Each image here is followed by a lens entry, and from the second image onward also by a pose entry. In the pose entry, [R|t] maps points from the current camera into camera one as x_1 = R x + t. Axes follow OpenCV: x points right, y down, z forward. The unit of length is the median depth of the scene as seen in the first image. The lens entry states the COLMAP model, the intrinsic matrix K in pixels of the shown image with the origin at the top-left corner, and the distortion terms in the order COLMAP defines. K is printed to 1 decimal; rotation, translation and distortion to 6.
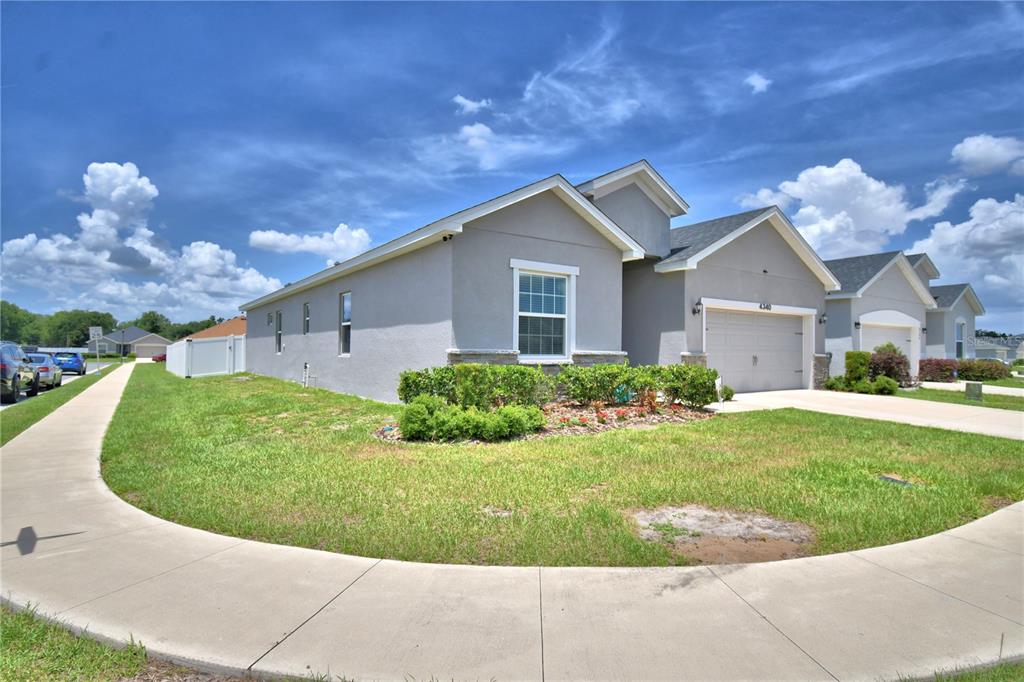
lens RADIAL K [[524.8, 0, 507.6], [0, 524.8, 348.9], [0, 0, 1]] dist [0.027604, 0.000604]
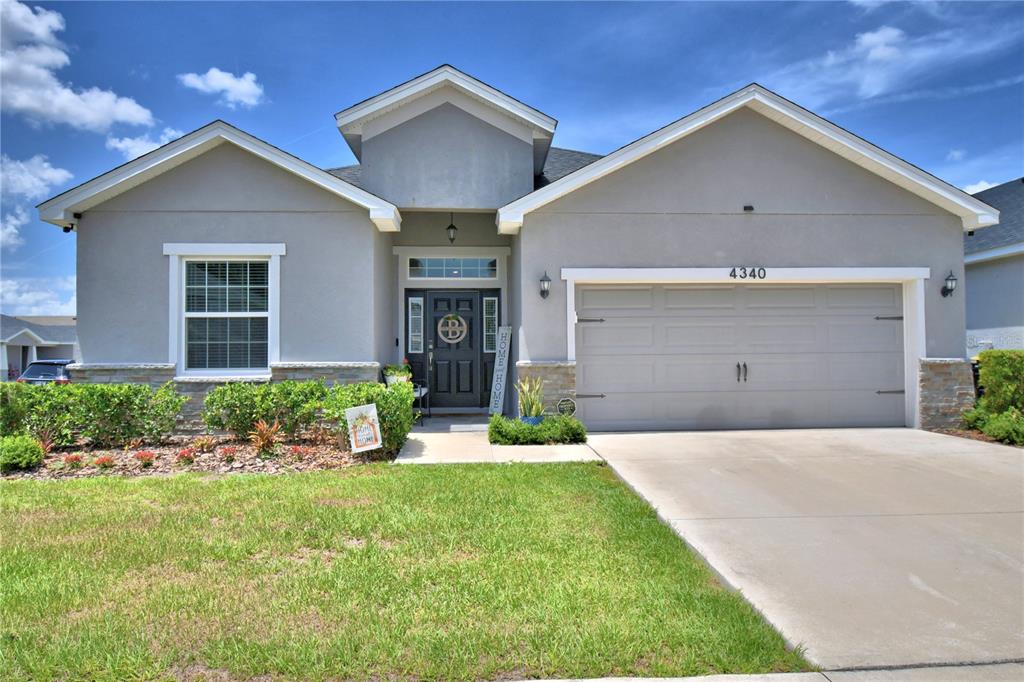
lens RADIAL K [[655.4, 0, 513.9], [0, 655.4, 345.7], [0, 0, 1]] dist [-0.016055, 0.010367]
pose [[0.854523, -0.025411, -0.518792, 0.403168], [0.018483, 0.999658, -0.018520, 0.001679], [0.519085, 0.006237, 0.854700, 0.196035]]
